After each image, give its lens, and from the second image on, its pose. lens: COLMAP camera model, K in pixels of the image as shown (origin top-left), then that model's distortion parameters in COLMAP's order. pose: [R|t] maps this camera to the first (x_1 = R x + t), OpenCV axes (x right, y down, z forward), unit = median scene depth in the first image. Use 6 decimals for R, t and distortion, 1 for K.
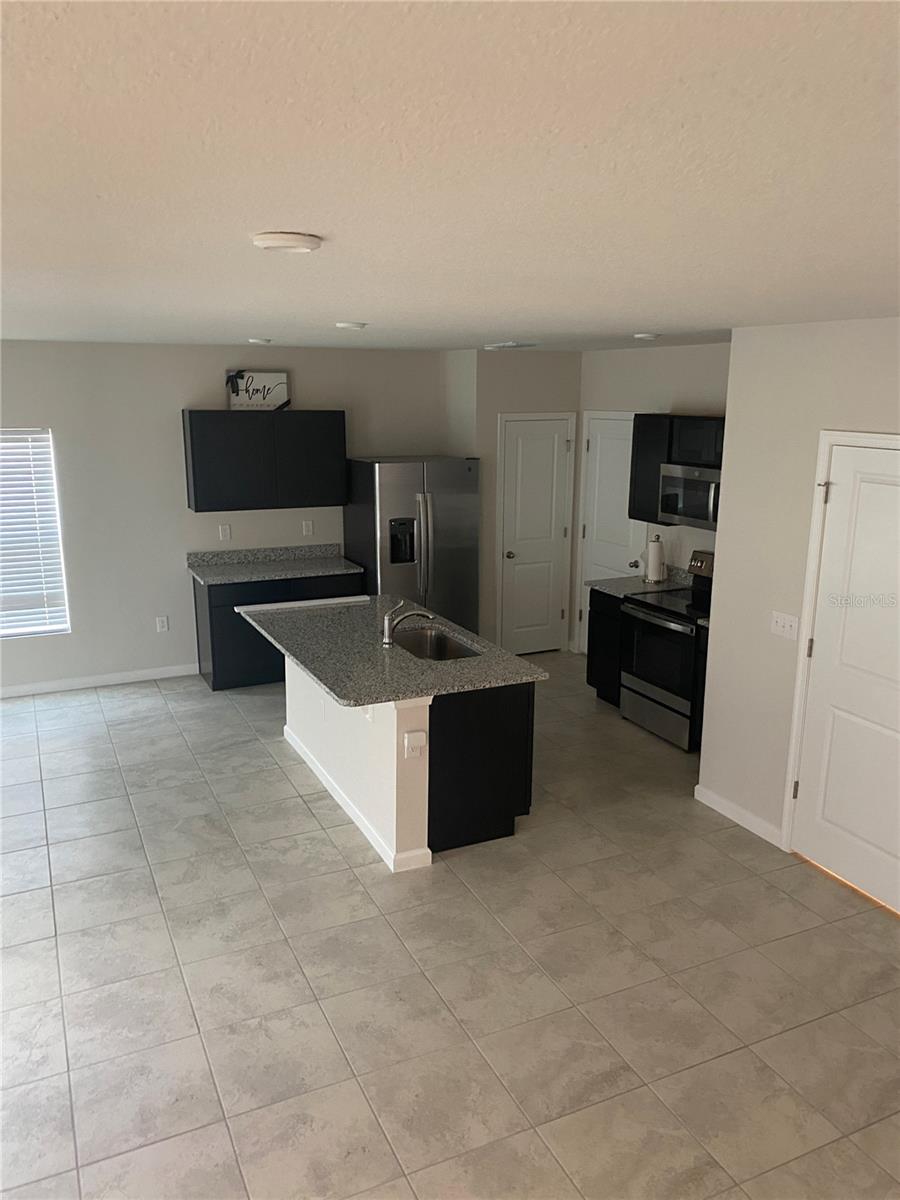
lens RADIAL K [[909.9, 0, 450.2], [0, 909.9, 606.9], [0, 0, 1]] dist [0.035100, -0.041115]
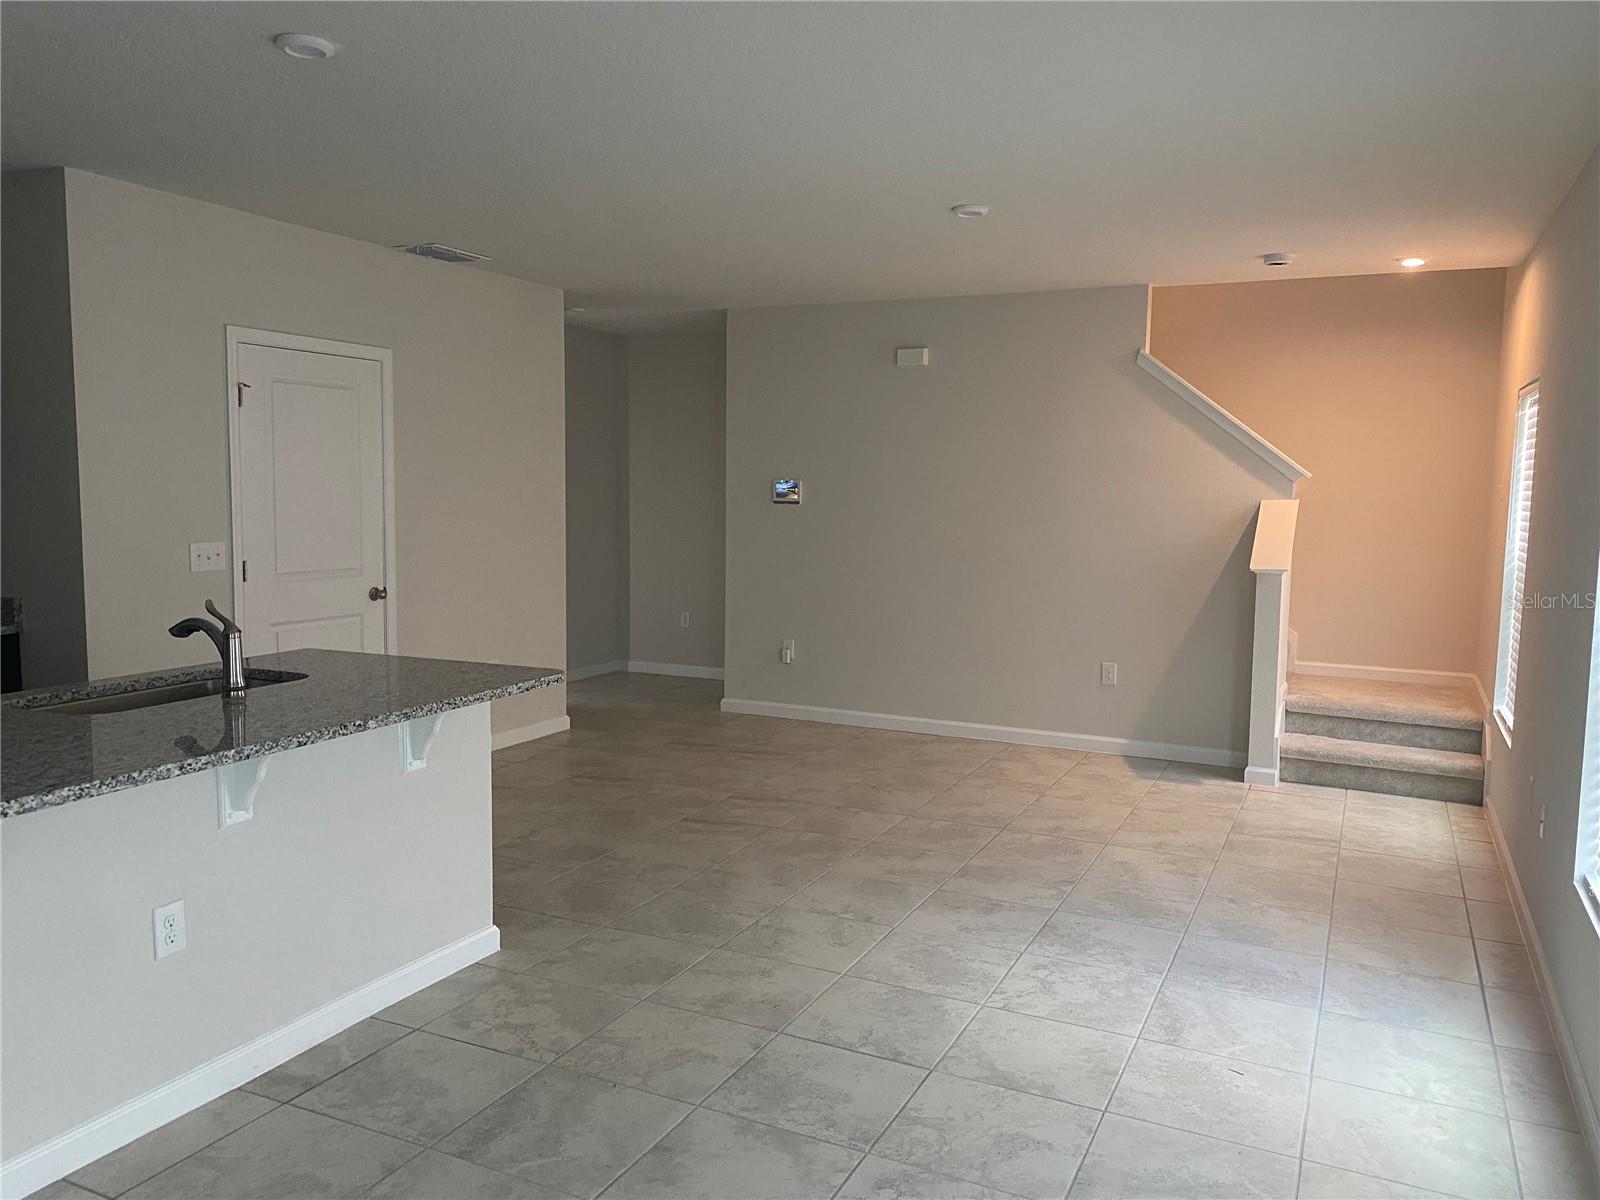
lens RADIAL K [[1213.2, 0, 790.2], [0, 1213.2, 602.9], [0, 0, 1]] dist [0.035100, -0.041115]
pose [[-0.622897, -0.097107, 0.776254, -0.773436], [0.164412, 0.953855, 0.251256, -0.122449], [-0.764832, 0.284132, -0.578187, 1.159057]]
